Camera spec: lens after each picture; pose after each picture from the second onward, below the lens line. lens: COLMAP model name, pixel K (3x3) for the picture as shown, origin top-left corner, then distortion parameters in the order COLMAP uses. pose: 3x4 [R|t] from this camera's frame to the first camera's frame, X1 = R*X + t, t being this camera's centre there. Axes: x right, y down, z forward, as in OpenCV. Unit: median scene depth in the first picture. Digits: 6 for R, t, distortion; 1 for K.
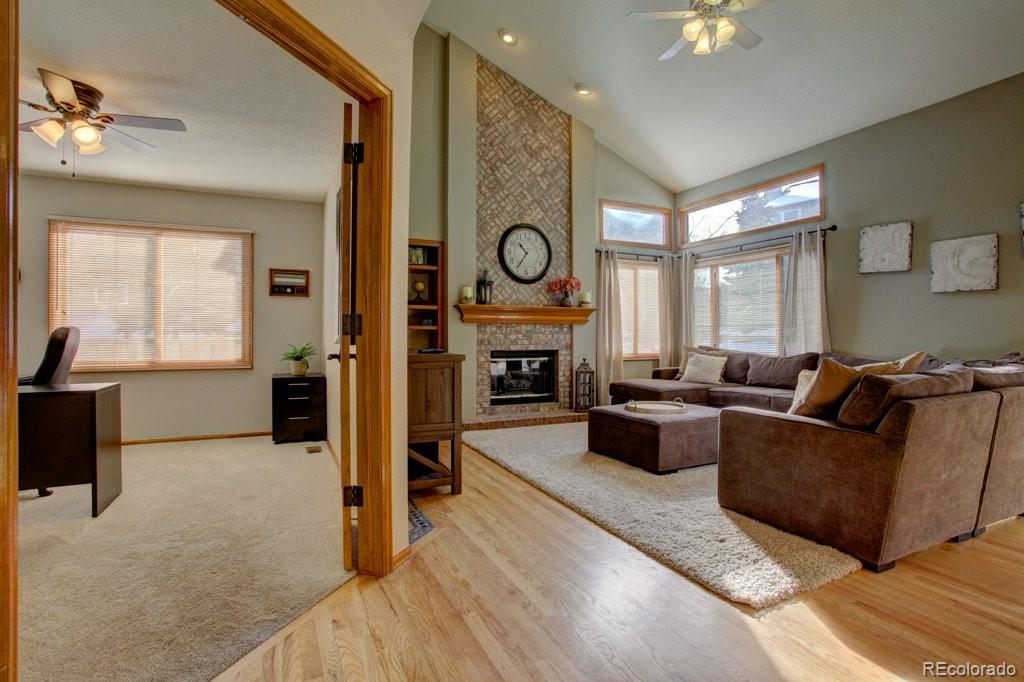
lens RADIAL K [[506.3, 0, 512.1], [0, 506.3, 330.4], [0, 0, 1]] dist [-0.062618, 0.025394]
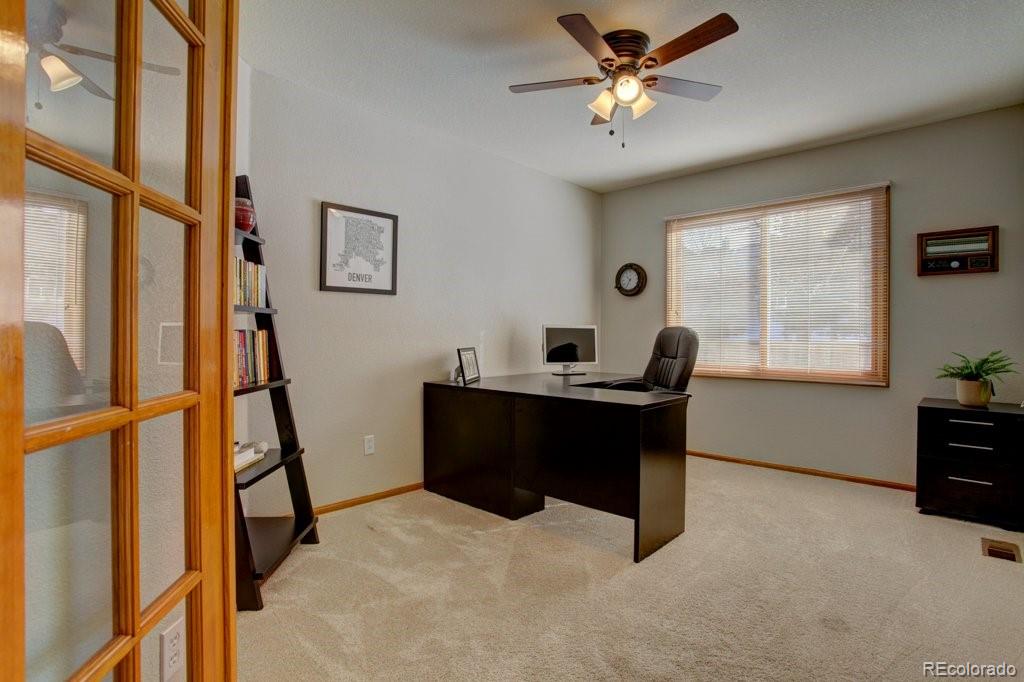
lens RADIAL K [[506.3, 0, 509.2], [0, 506.3, 339.2], [0, 0, 1]] dist [-0.062618, 0.025394]
pose [[0.371914, 0.009756, -0.928216, -0.096267], [0.003605, 0.999922, 0.011954, 0.002441], [0.928260, -0.007792, 0.371850, 0.280108]]
